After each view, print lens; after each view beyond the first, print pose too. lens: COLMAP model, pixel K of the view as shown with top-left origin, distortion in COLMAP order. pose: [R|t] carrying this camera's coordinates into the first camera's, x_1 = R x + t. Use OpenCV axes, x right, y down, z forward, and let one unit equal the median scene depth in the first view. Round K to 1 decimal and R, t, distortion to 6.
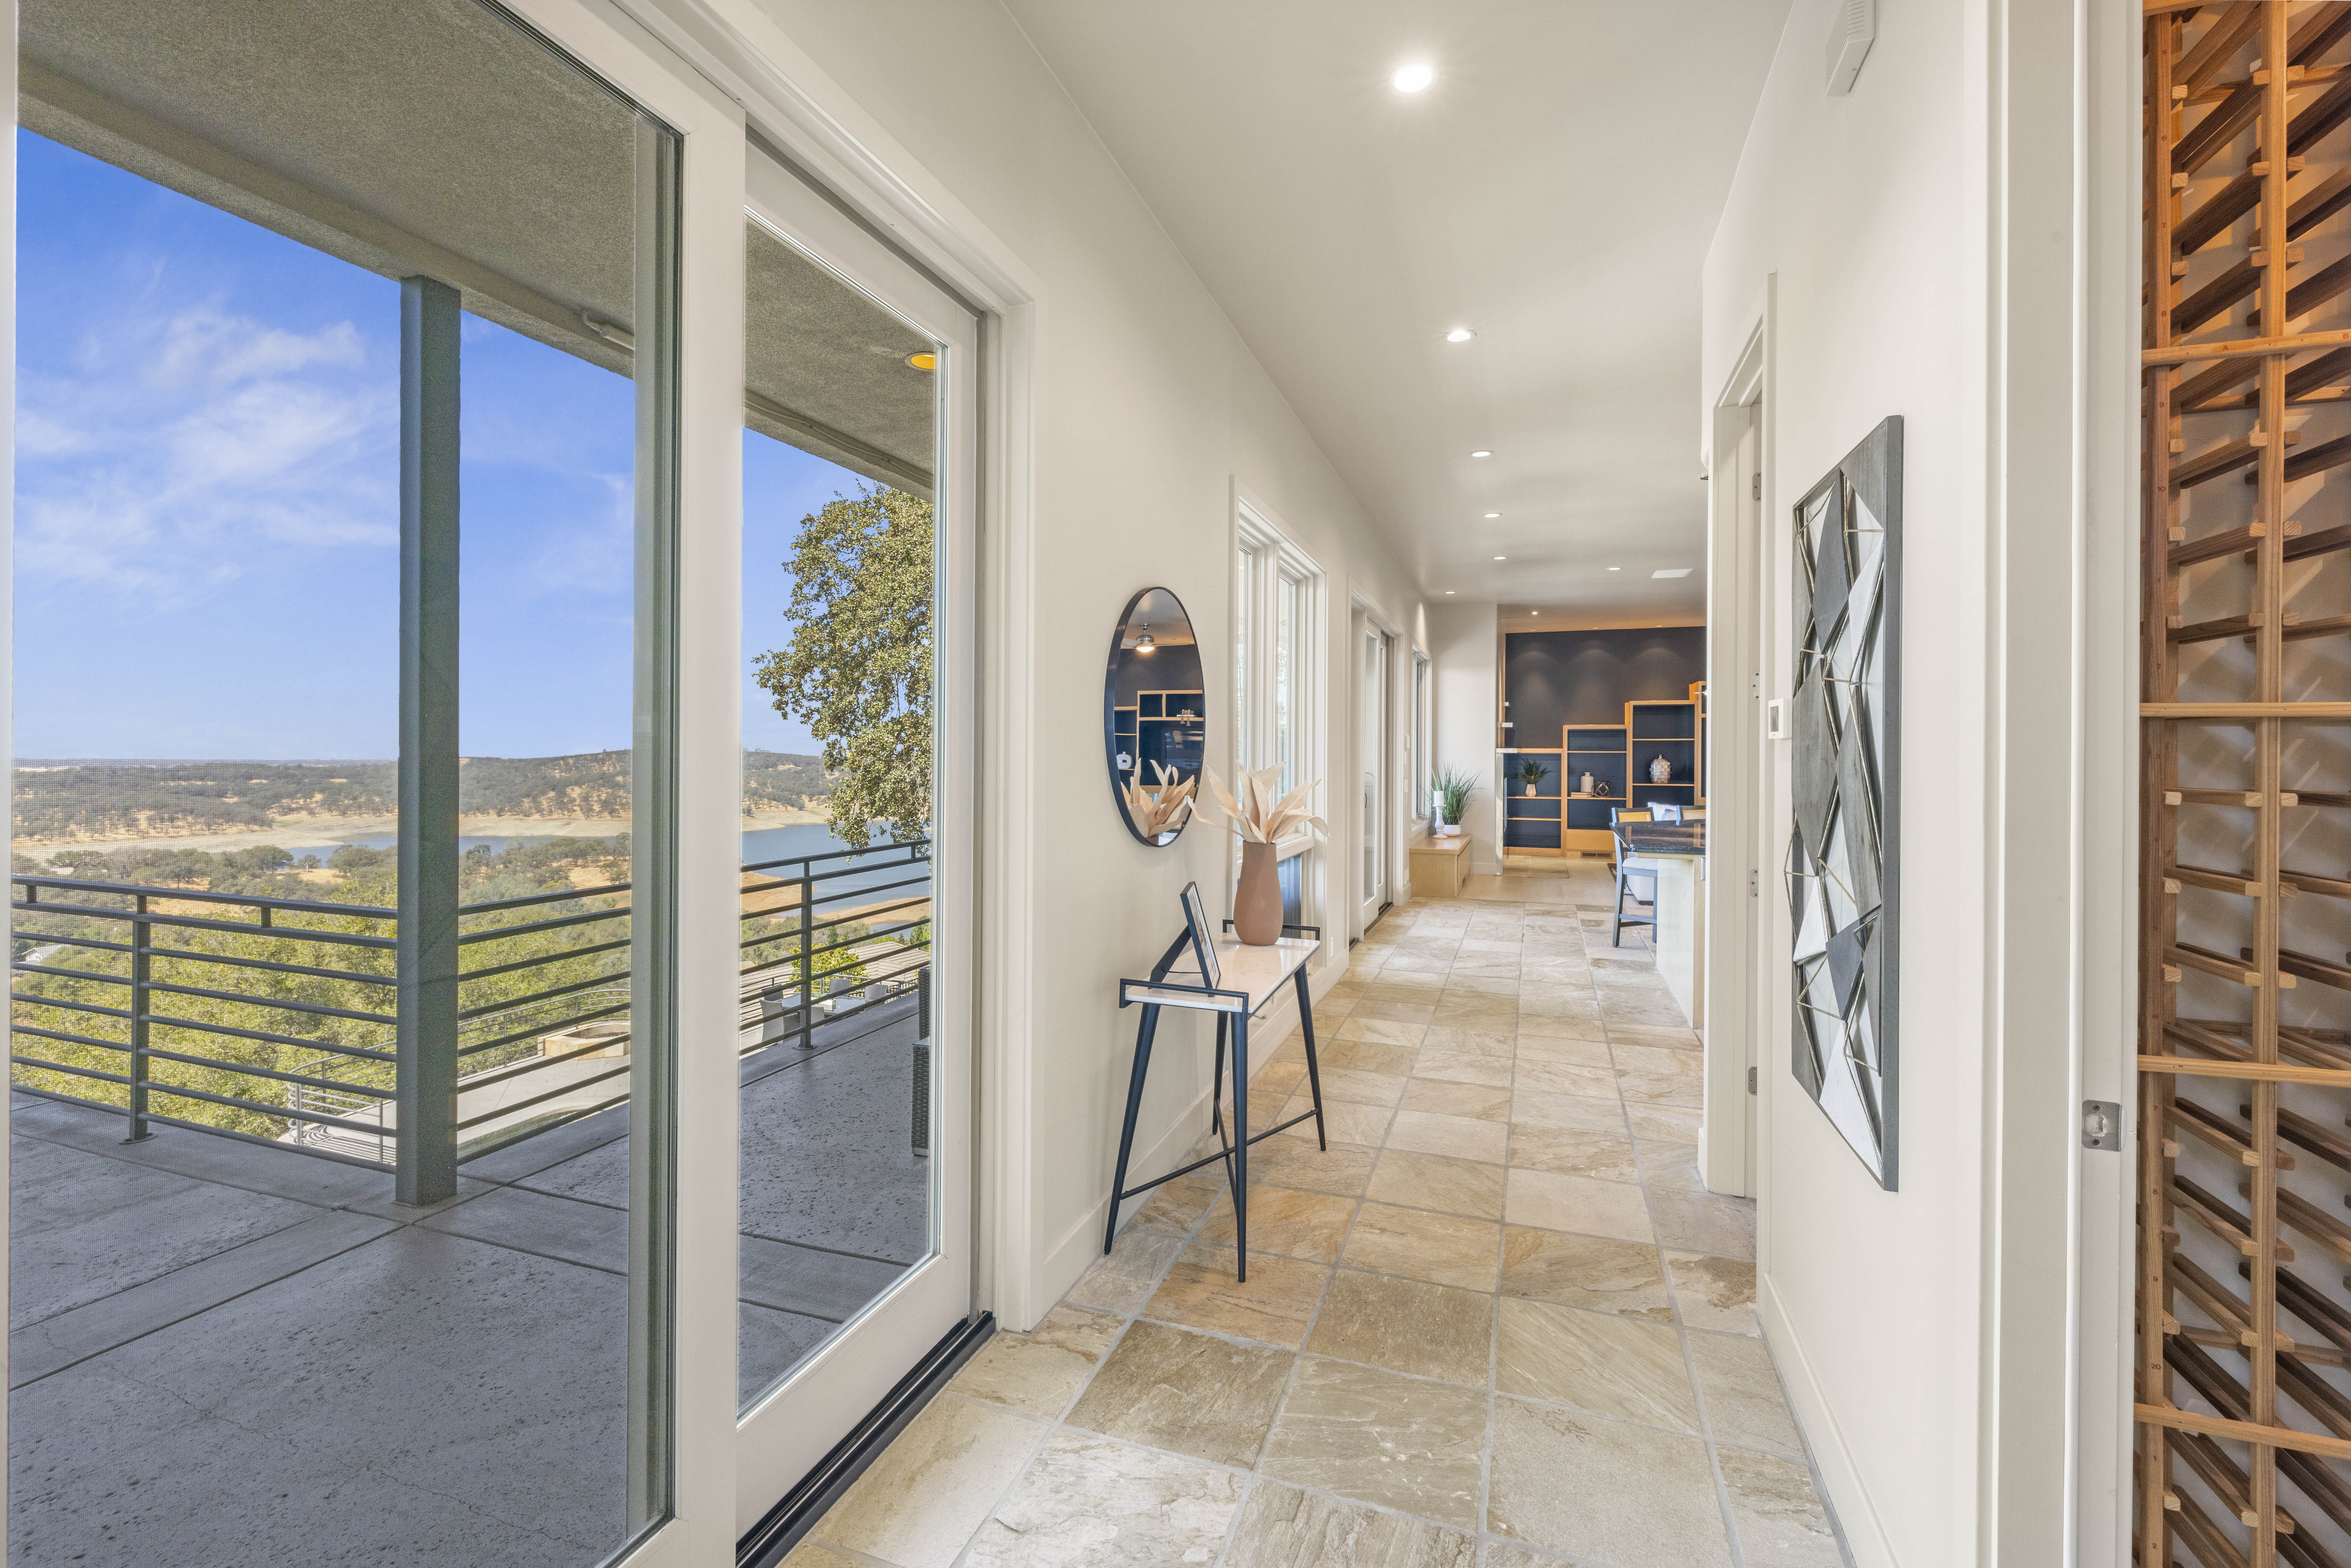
lens RADIAL K [[1002.3, 0, 1171.7], [0, 1002.3, 771.1], [0, 0, 1]] dist [-0.000043, -0.000496]
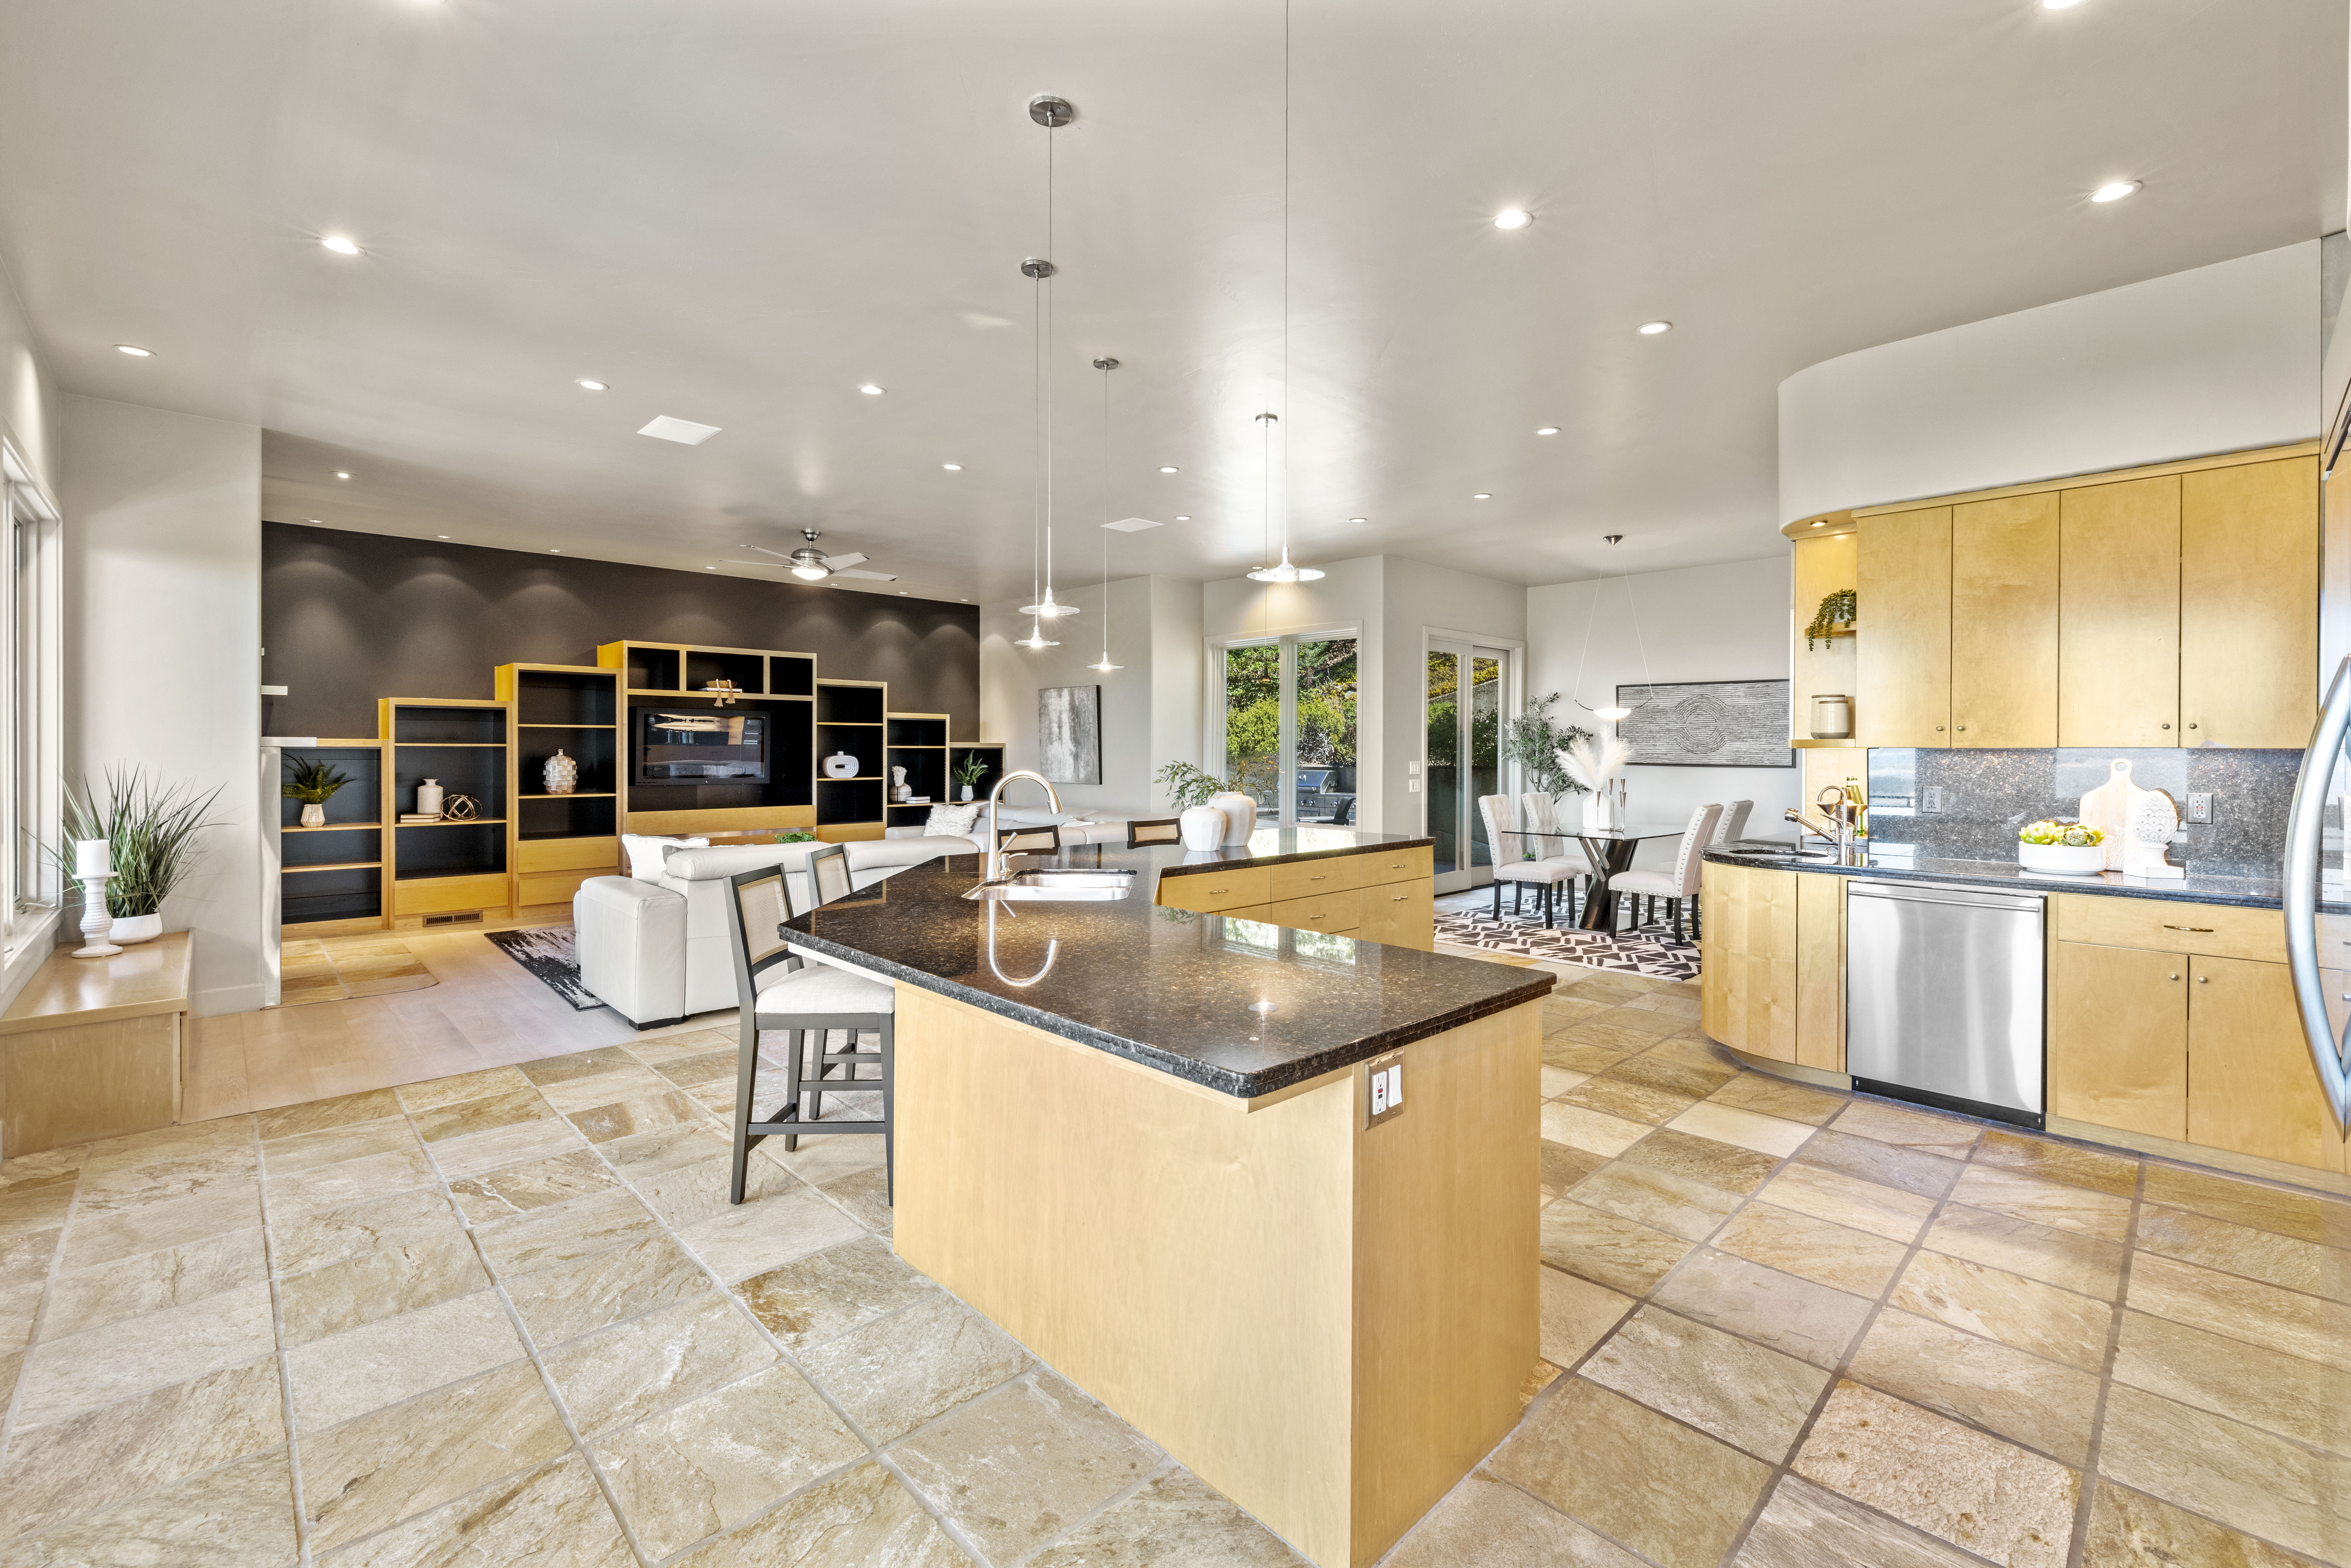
lens RADIAL K [[1002.4, 0, 1182.8], [0, 1002.4, 758.1], [0, 0, 1]] dist [-0.000043, -0.000496]
pose [[0.431432, -0.005902, 0.902126, 0.075233], [0.007440, 0.999968, 0.002984, -0.010062], [-0.902115, 0.005424, 0.431462, 0.355976]]
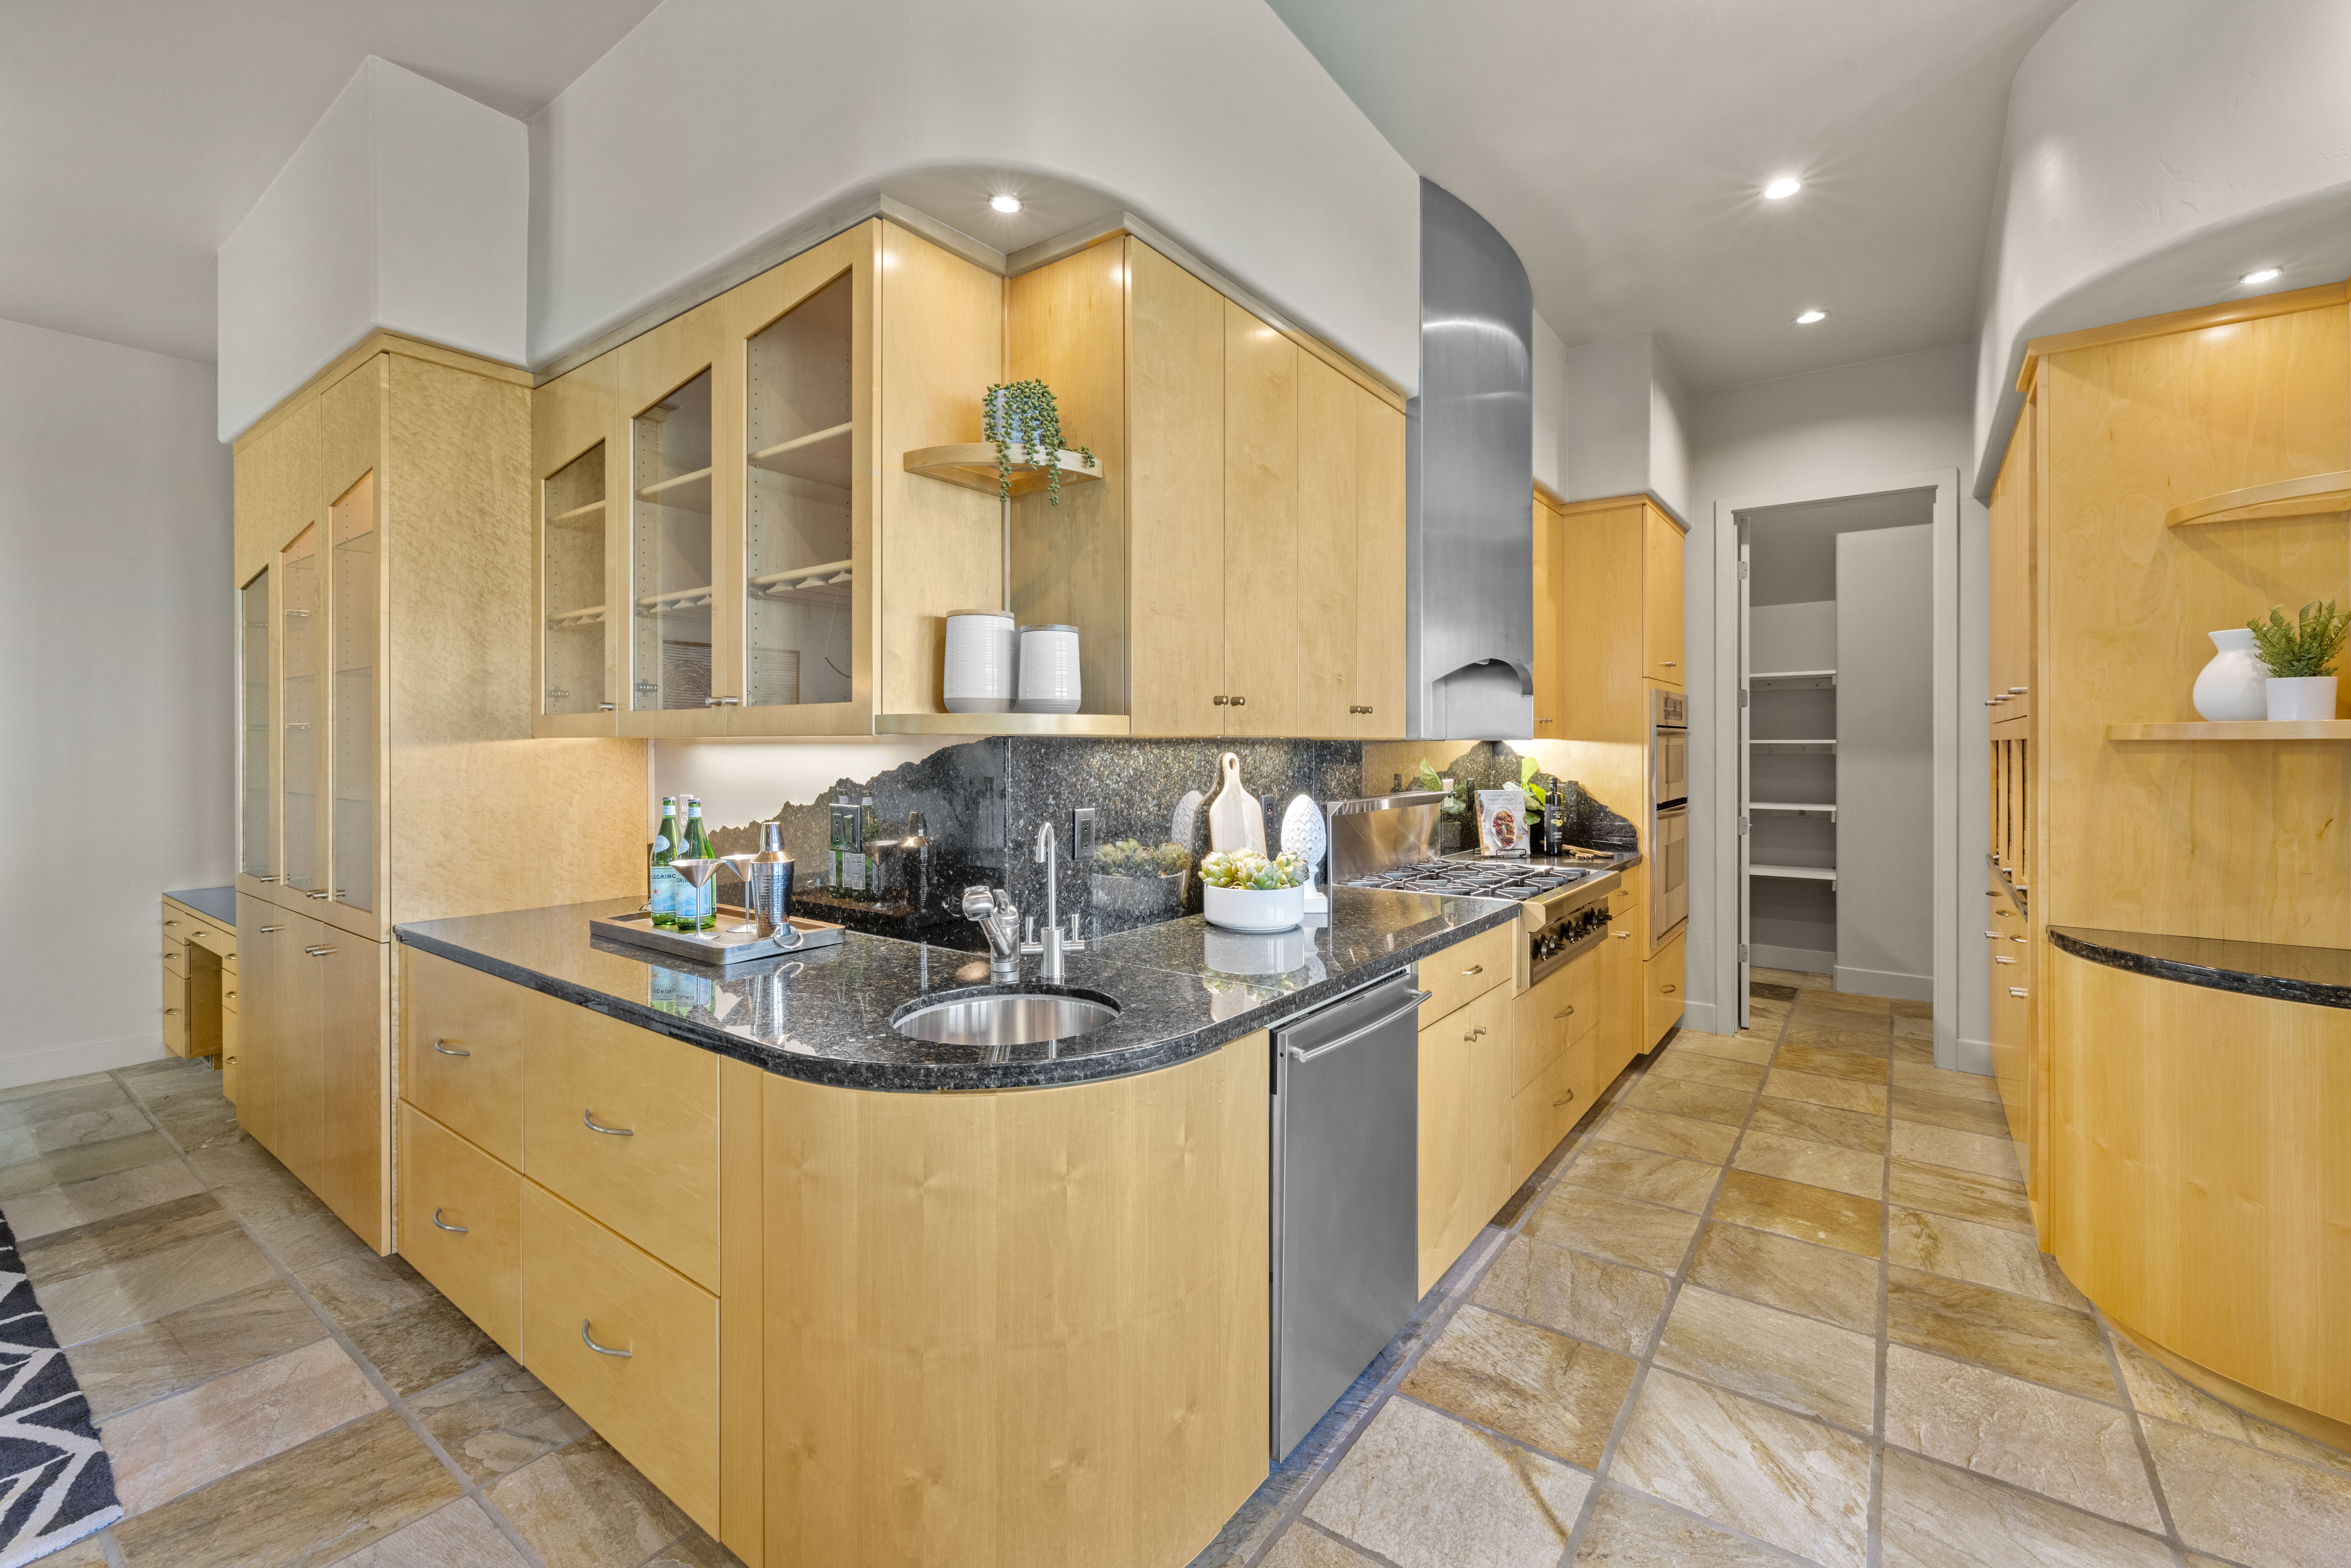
lens RADIAL K [[1002.4, 0, 1172.3], [0, 1002.4, 746.1], [0, 0, 1]] dist [-0.000043, -0.000496]
pose [[-0.960605, -0.000159, 0.277916, 0.417141], [0.003496, 0.999914, 0.012655, -0.011037], [-0.277894, 0.013128, -0.960522, 0.441477]]
